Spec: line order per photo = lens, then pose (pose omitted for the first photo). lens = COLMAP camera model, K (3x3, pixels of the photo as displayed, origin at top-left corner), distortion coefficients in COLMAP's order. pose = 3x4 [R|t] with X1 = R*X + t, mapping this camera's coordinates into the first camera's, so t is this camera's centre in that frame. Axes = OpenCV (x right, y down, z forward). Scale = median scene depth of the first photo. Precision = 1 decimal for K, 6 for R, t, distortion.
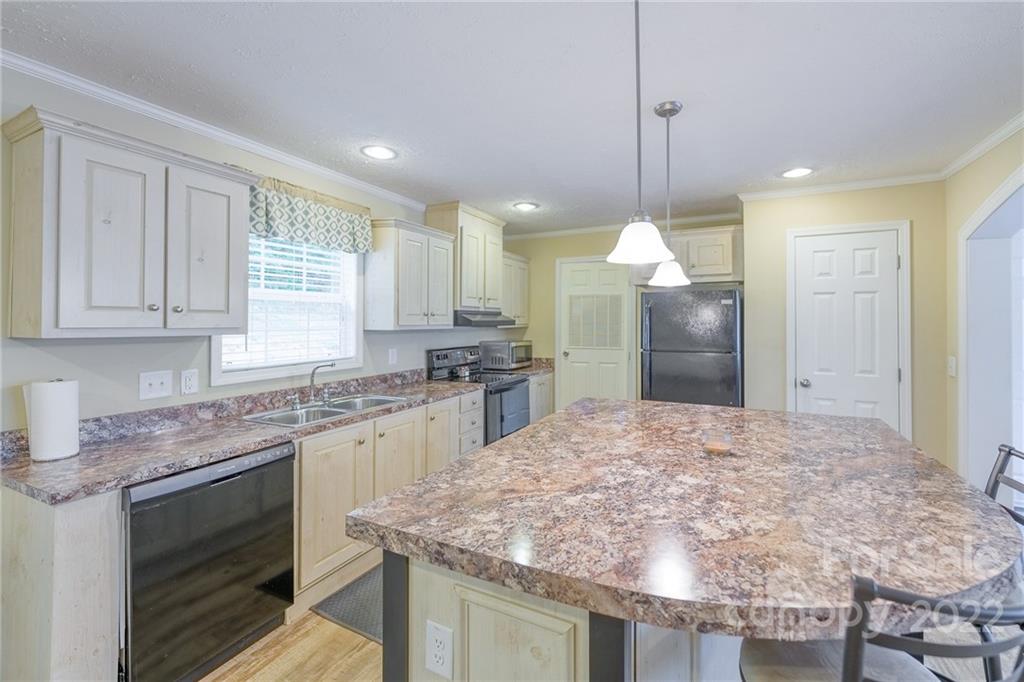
lens RADIAL K [[427.4, 0, 525.0], [0, 427.4, 318.3], [0, 0, 1]] dist [0.000796, -0.000149]
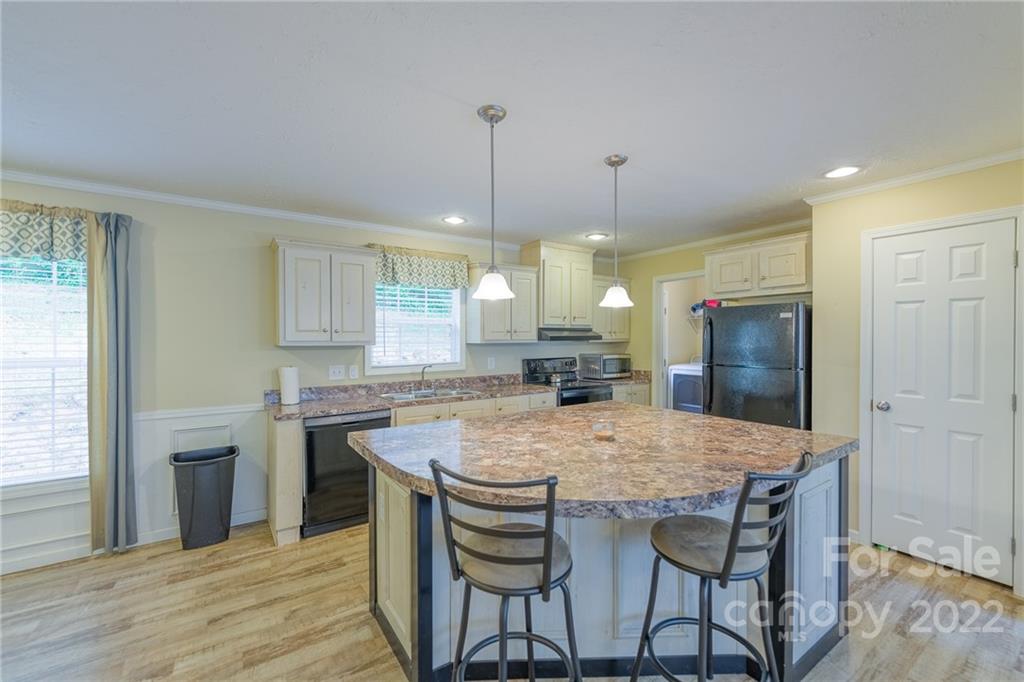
lens RADIAL K [[418.3, 0, 512.0], [0, 418.3, 341.0], [0, 0, 1]] dist [0.002769, 0.000242]
pose [[0.872920, 0.001054, -0.487861, 0.473169], [0.007872, 0.999837, 0.016246, -0.001065], [0.487799, -0.018022, 0.872770, -0.133246]]
